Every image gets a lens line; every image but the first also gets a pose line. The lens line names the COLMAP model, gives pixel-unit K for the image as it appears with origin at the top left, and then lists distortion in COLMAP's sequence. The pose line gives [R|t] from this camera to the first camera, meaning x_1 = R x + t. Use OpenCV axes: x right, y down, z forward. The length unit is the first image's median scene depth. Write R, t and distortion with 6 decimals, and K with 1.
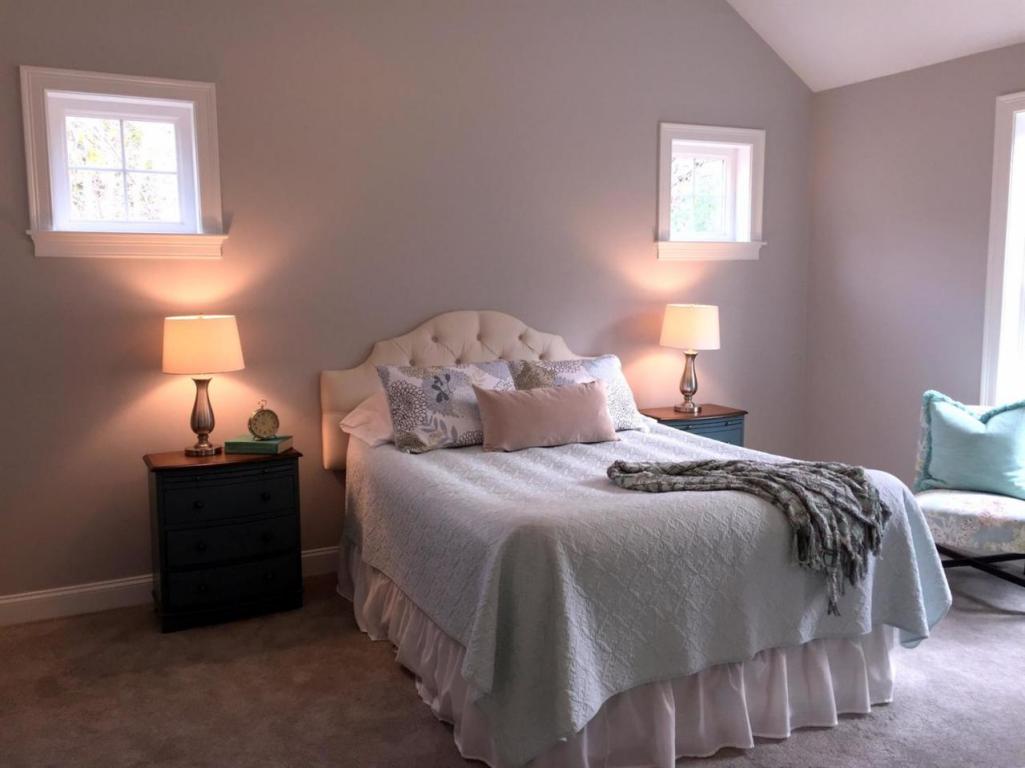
lens RADIAL K [[877.3, 0, 515.2], [0, 877.3, 374.2], [0, 0, 1]] dist [0.030597, -0.019834]
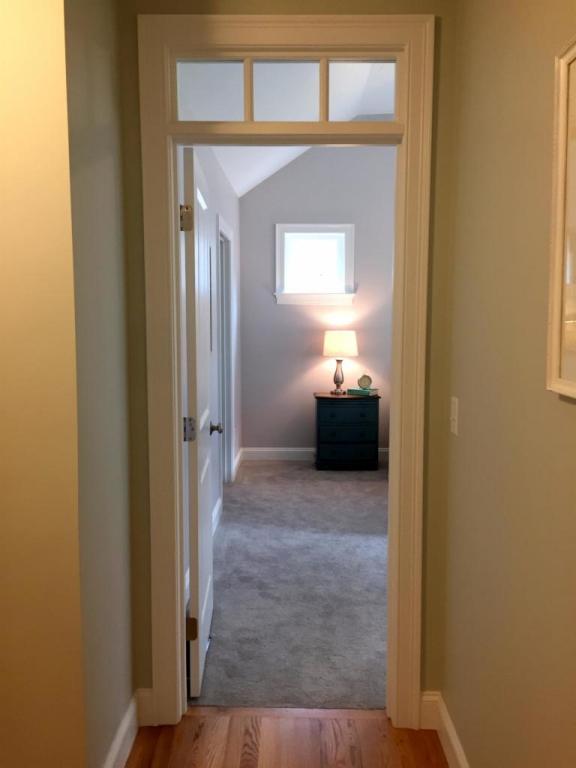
lens RADIAL K [[657.4, 0, 288.8], [0, 657.4, 384.3], [0, 0, 1]] dist [0.030597, -0.019834]
pose [[0.886542, 0.057810, -0.459023, 0.289521], [-0.057436, 0.998240, 0.014789, 0.049412], [0.459070, 0.013253, 0.888301, -0.516212]]
